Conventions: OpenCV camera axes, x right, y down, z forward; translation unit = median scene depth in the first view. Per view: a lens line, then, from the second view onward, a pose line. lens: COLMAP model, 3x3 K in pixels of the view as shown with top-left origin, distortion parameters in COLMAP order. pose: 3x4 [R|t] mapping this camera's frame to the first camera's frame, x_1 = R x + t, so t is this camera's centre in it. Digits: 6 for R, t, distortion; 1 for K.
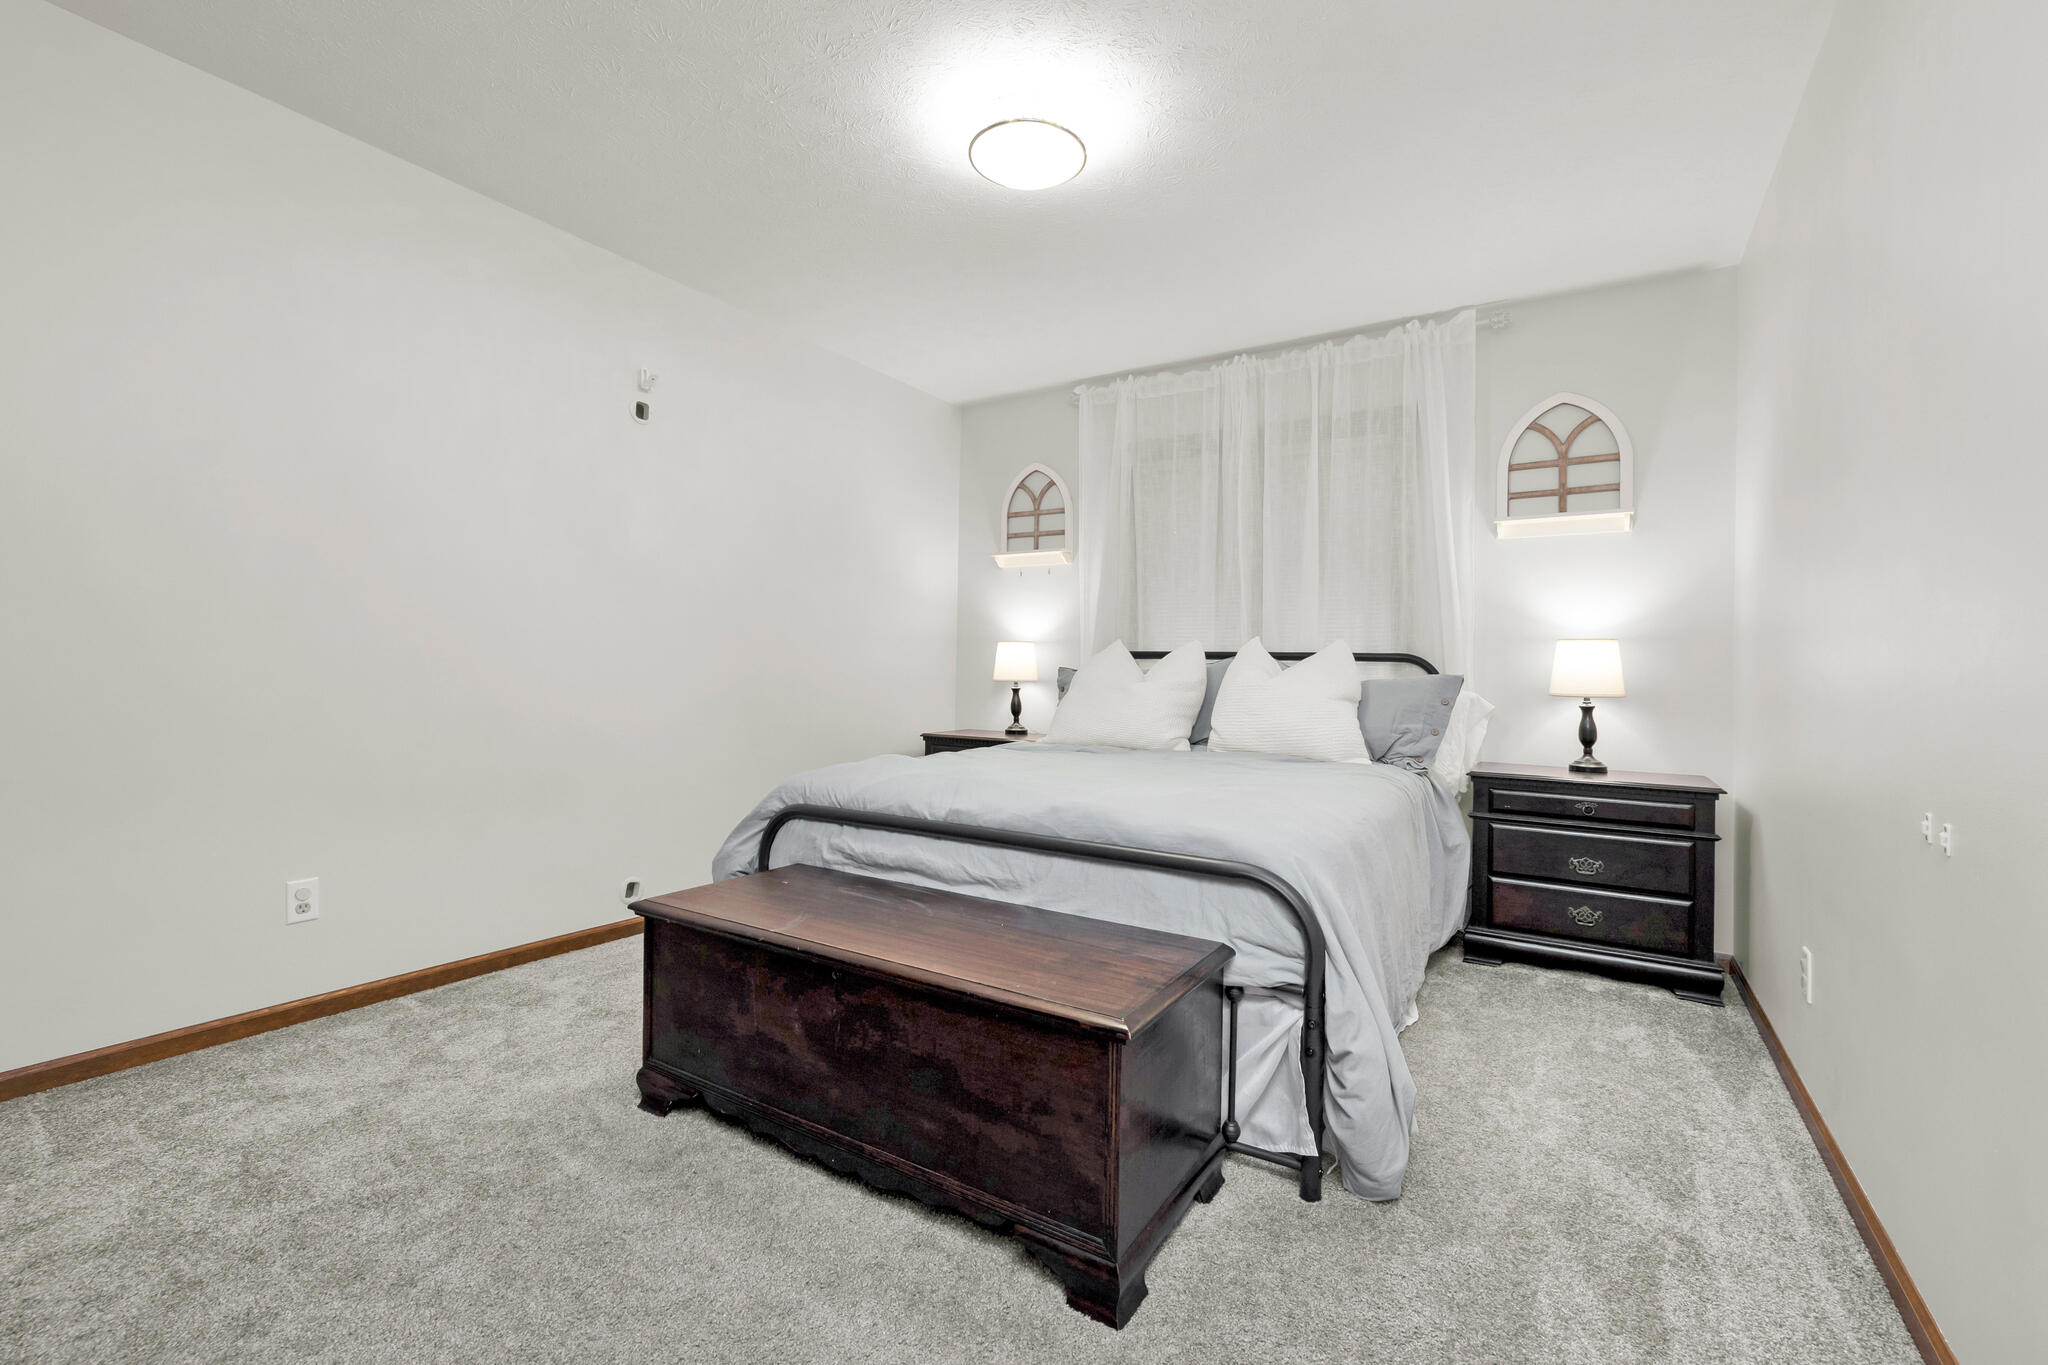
lens RADIAL K [[872.7, 0, 1019.9], [0, 872.7, 684.7], [0, 0, 1]] dist [-0.001511, 0.000588]
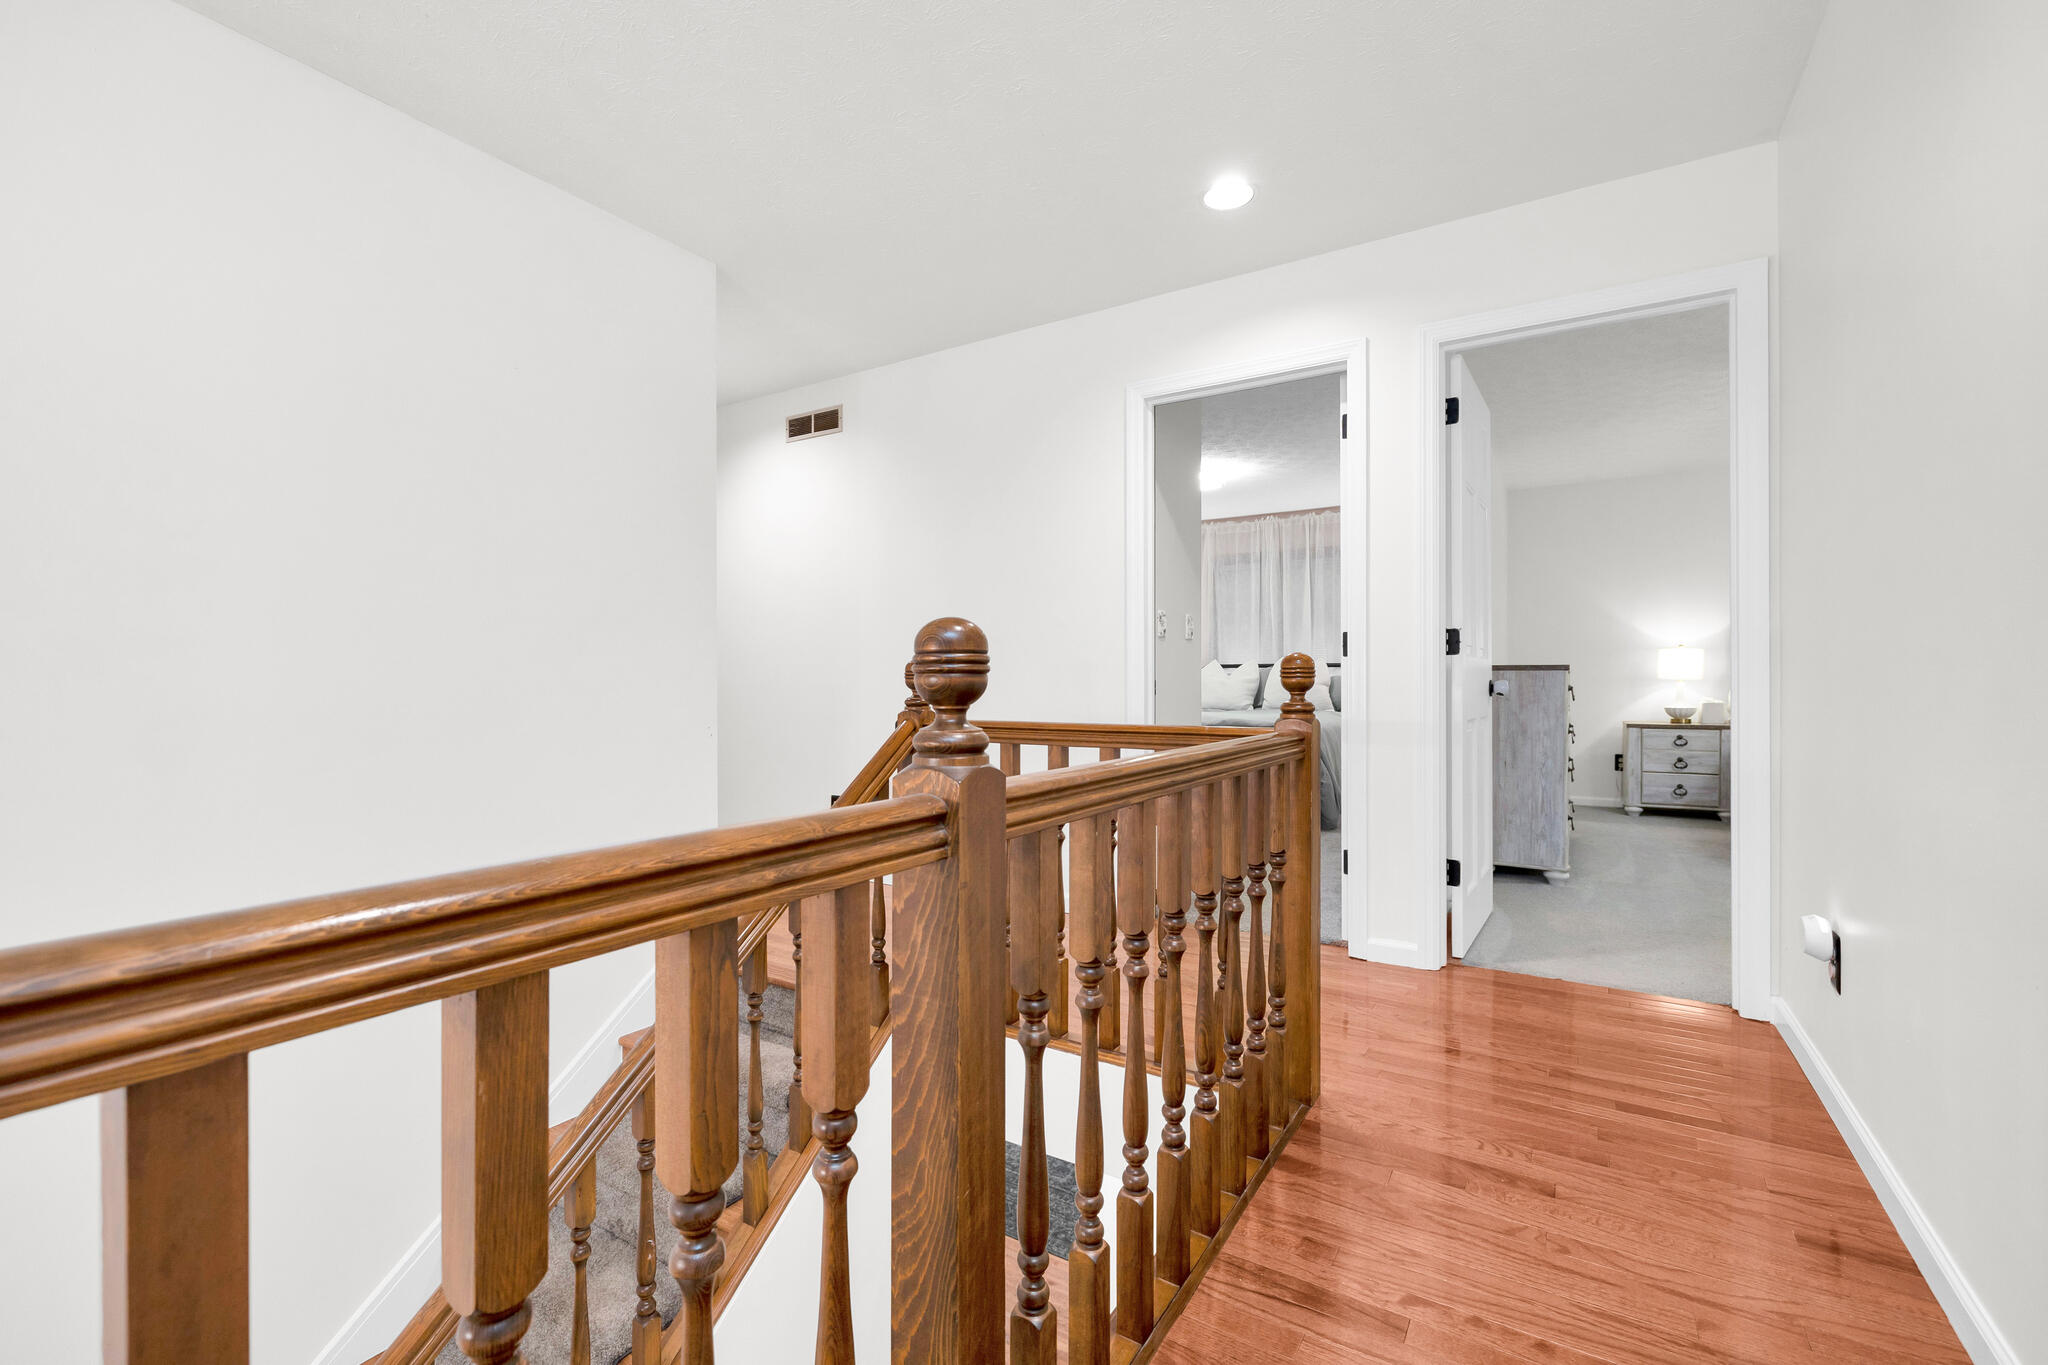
lens RADIAL K [[872.7, 0, 1015.8], [0, 872.7, 679.7], [0, 0, 1]] dist [-0.001511, 0.000588]
pose [[0.999749, -0.021062, -0.007618, -0.343680], [0.021018, 0.999762, -0.005789, 0.000174], [0.007738, 0.005627, 0.999954, -1.072113]]
